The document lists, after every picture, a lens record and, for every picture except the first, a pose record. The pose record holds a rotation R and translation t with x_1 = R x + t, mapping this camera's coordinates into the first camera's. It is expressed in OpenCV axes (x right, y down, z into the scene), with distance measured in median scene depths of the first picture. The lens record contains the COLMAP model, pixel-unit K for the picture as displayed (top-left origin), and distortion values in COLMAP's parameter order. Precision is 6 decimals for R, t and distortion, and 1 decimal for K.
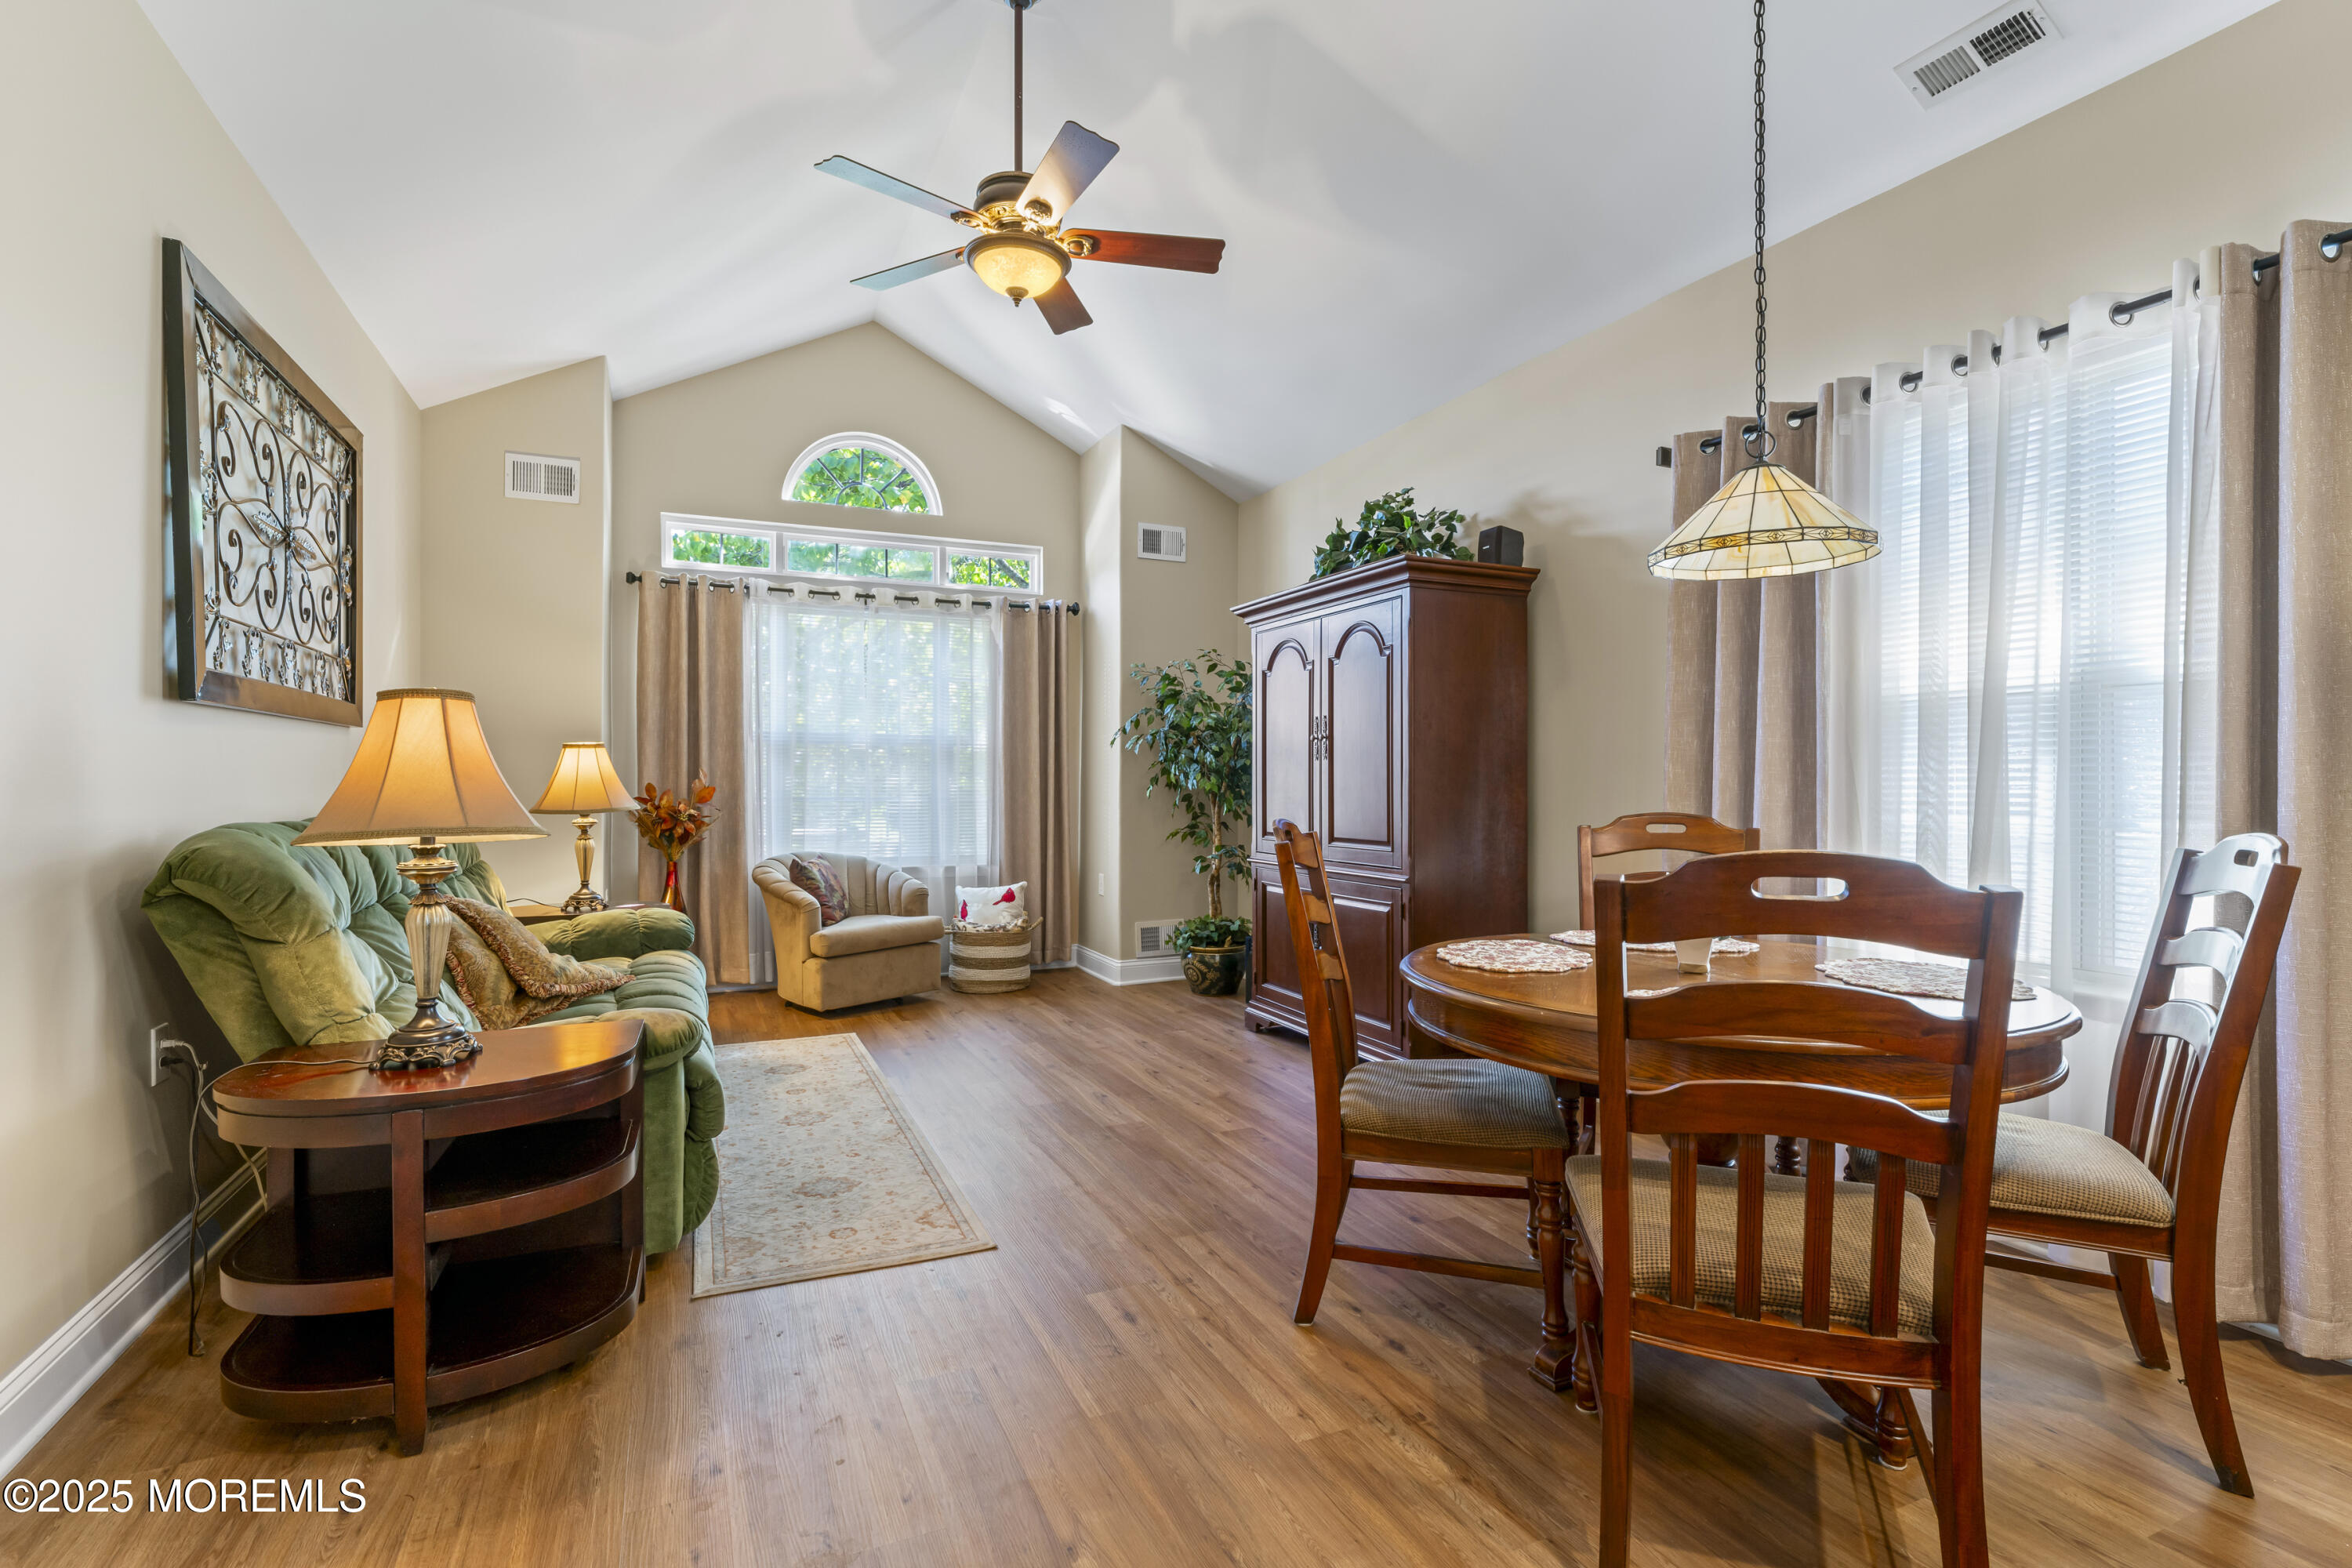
lens RADIAL K [[1162.7, 0, 1176.0], [0, 1162.7, 784.0], [0, 0, 1]] dist [0.000116, 0.000033]
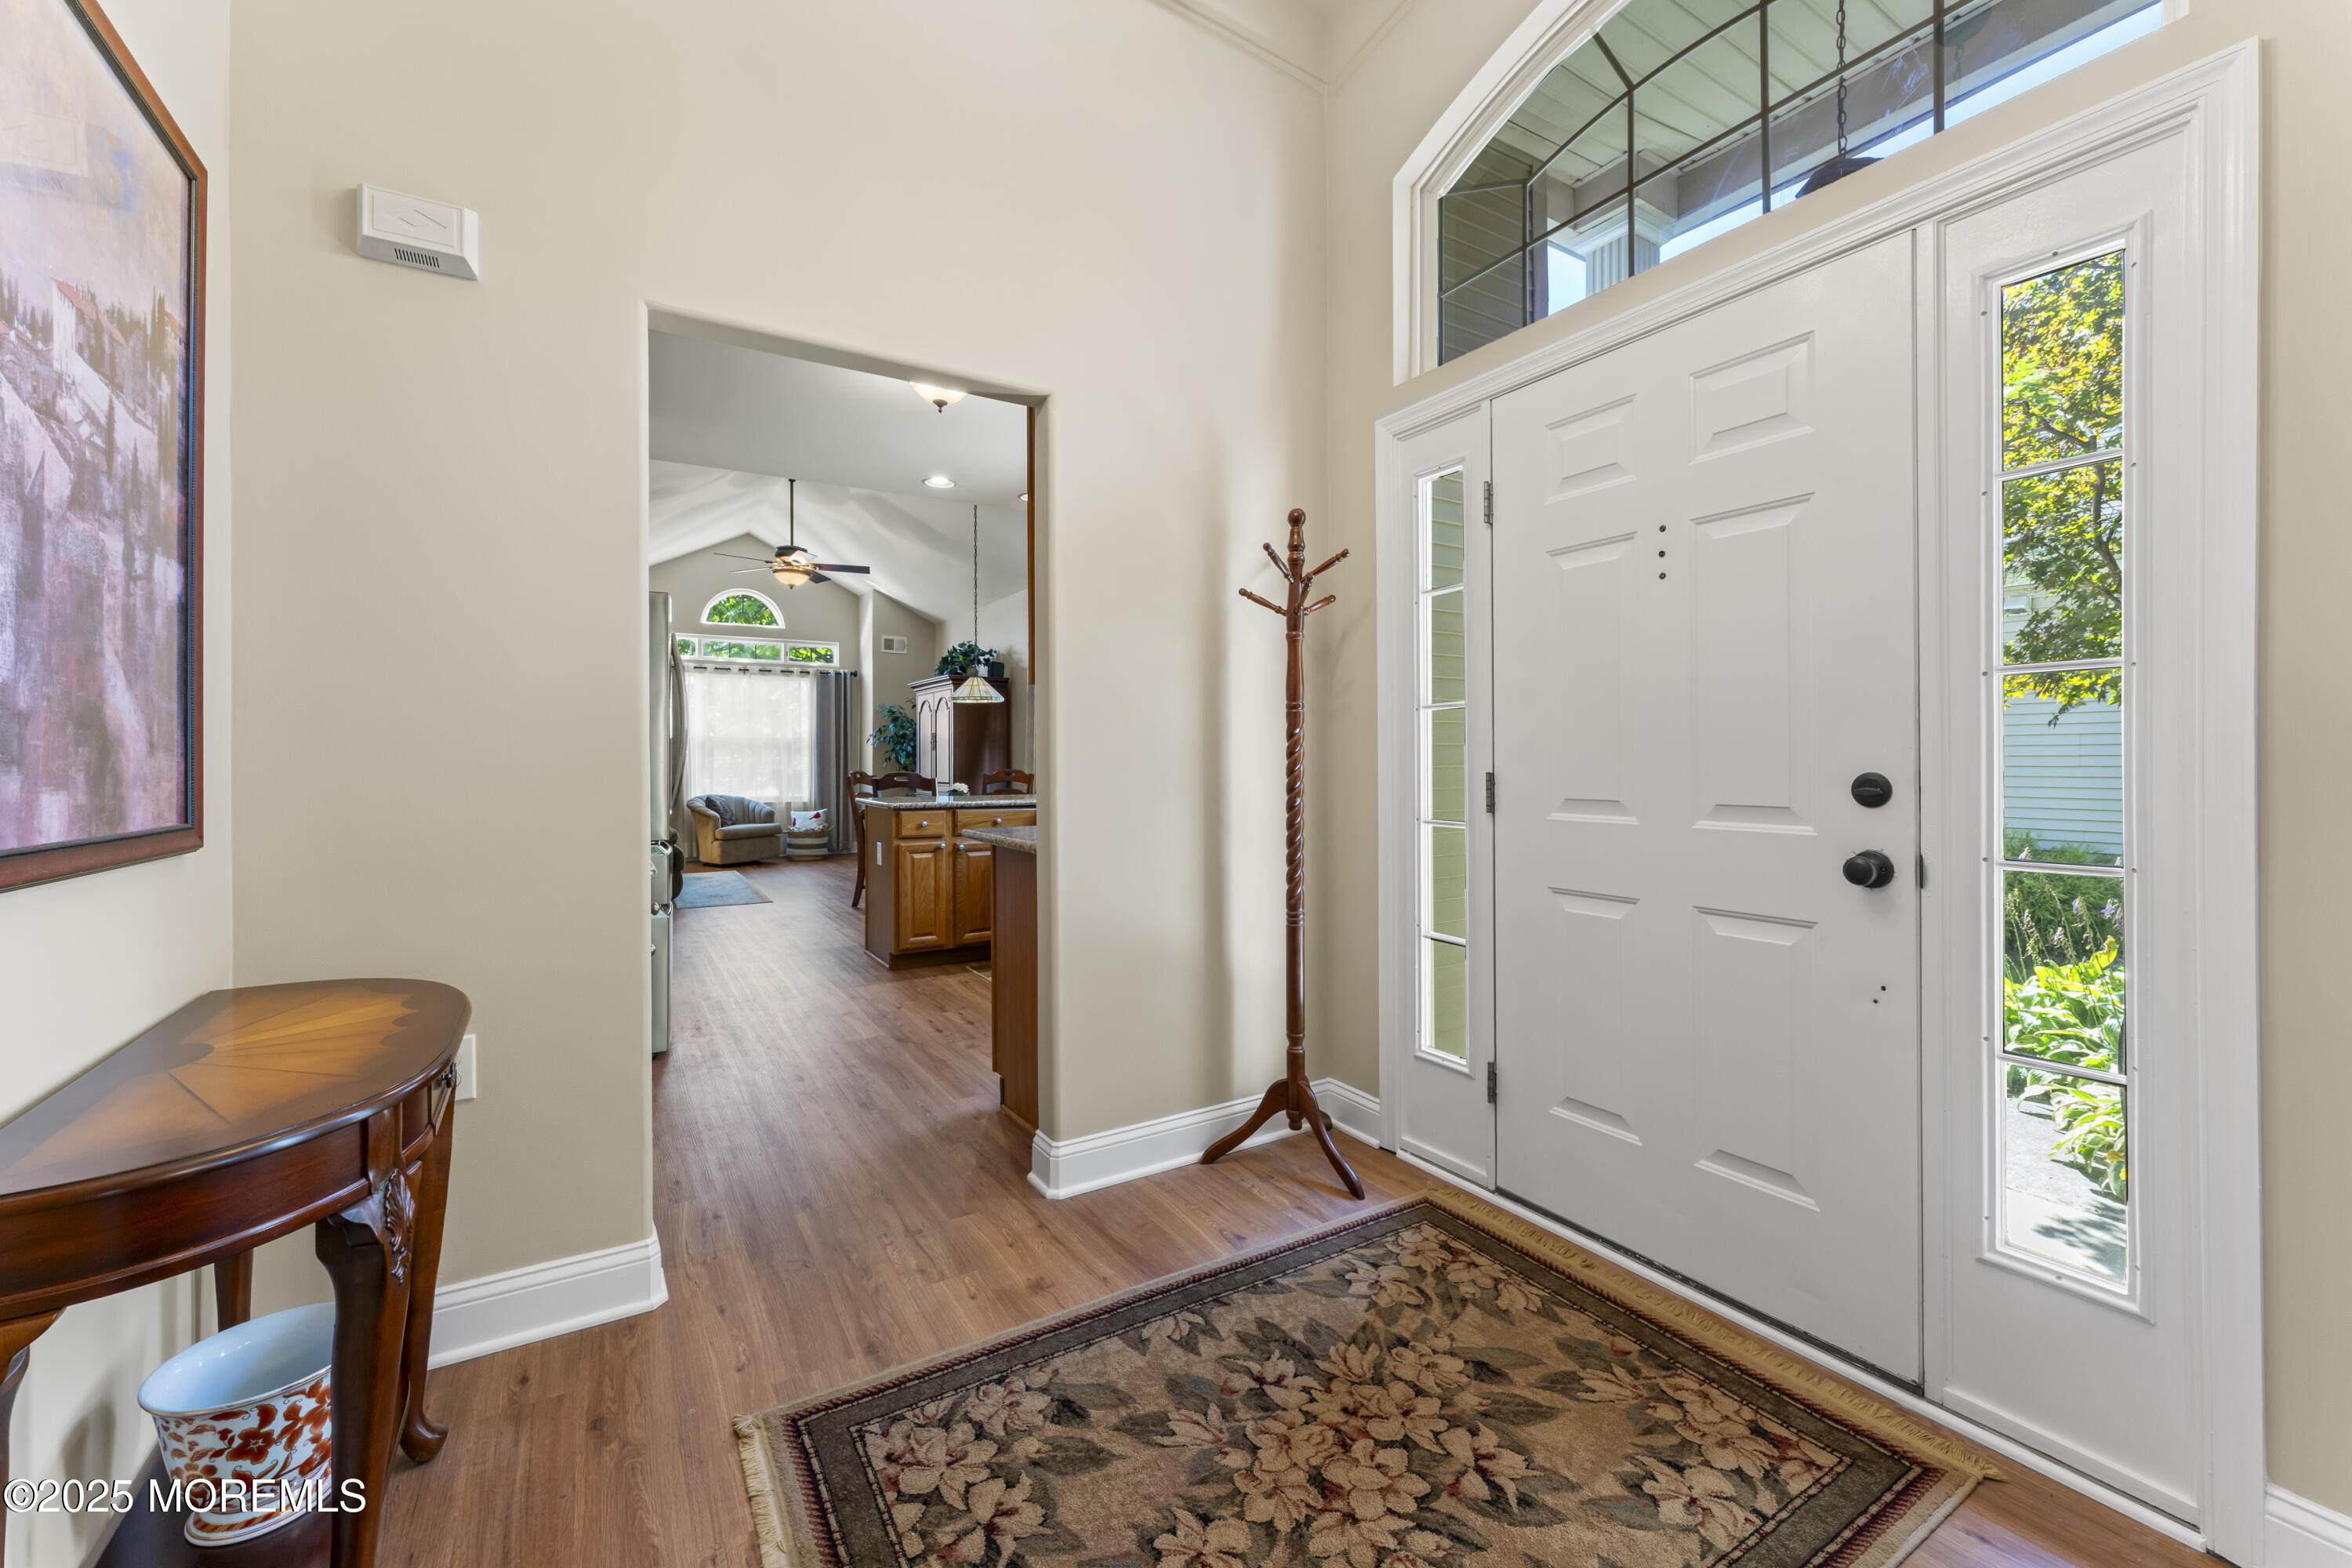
lens RADIAL K [[948.7, 0, 1169.5], [0, 948.7, 758.4], [0, 0, 1]] dist [-0.000229, -0.000037]
pose [[0.990627, -0.002094, 0.136580, 0.253969], [0.002301, 0.999996, -0.001360, -0.000959], [-0.136577, 0.001661, 0.990628, -0.780006]]
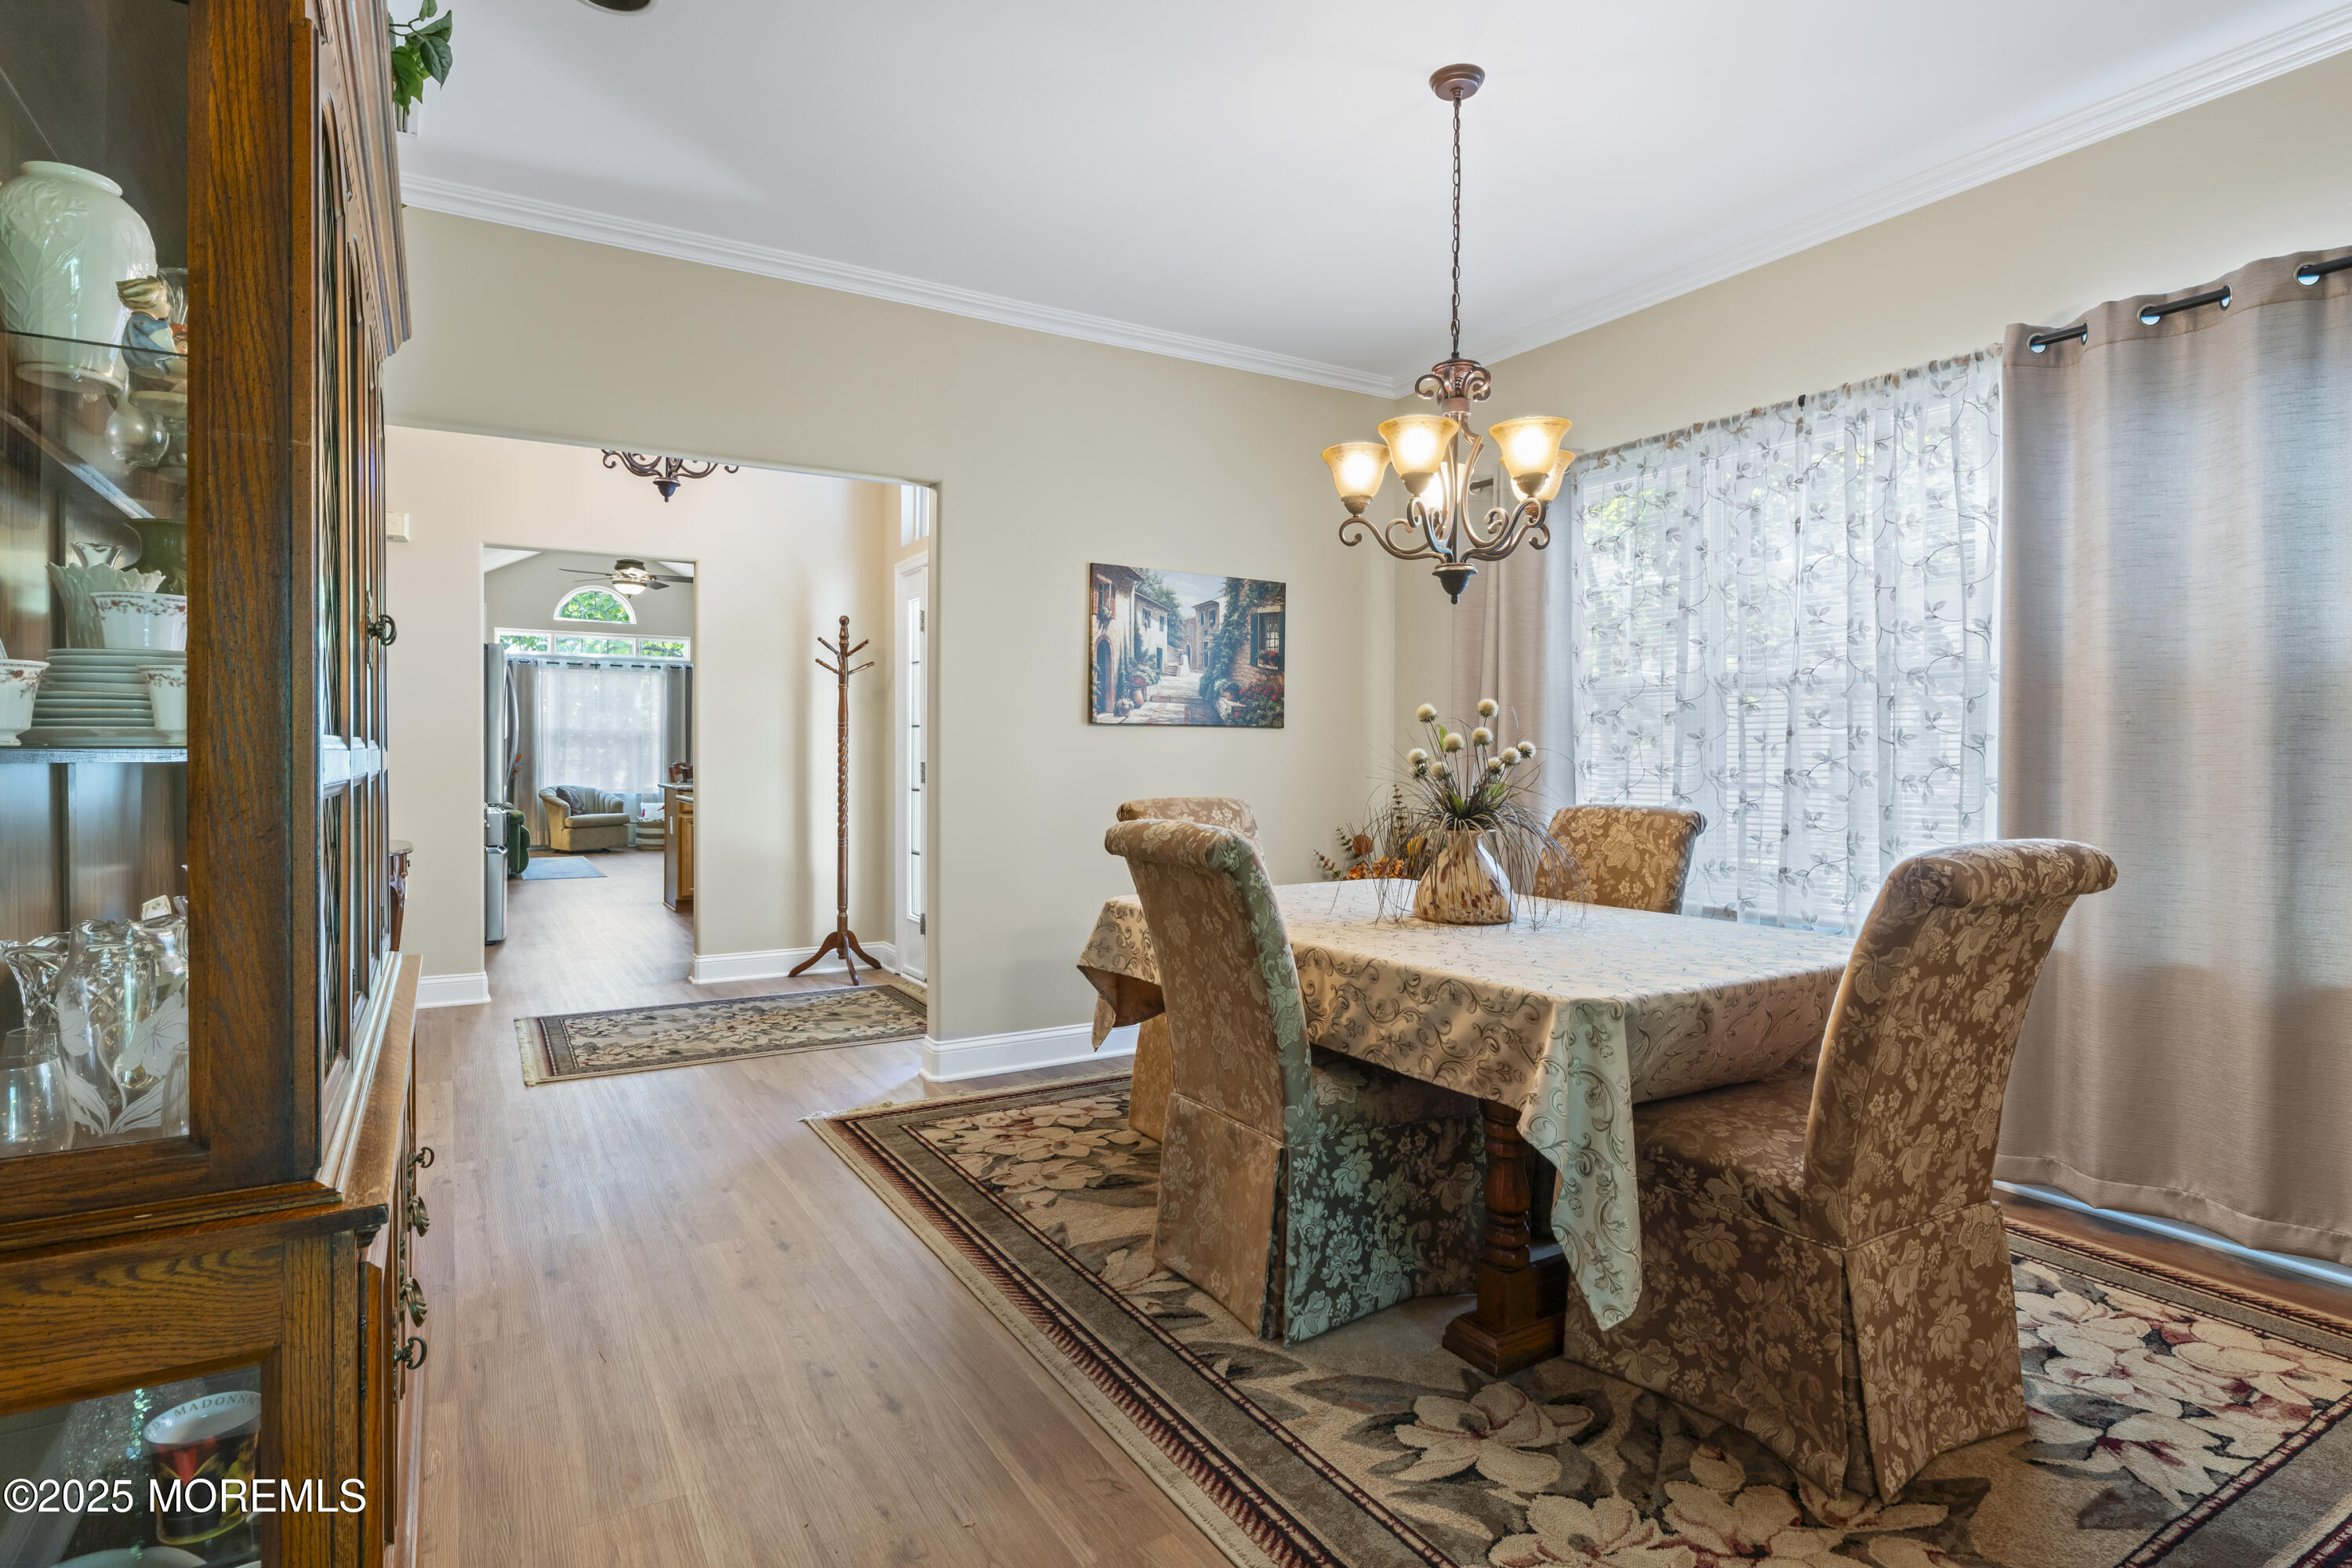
lens RADIAL K [[1221.4, 0, 1174.1], [0, 1221.4, 752.3], [0, 0, 1]] dist [0.000980, -0.000414]
pose [[0.991646, 0.001635, 0.128978, 0.503812], [-0.001572, 0.999999, -0.000589, -0.002380], [-0.128979, 0.000381, 0.991647, -1.377285]]
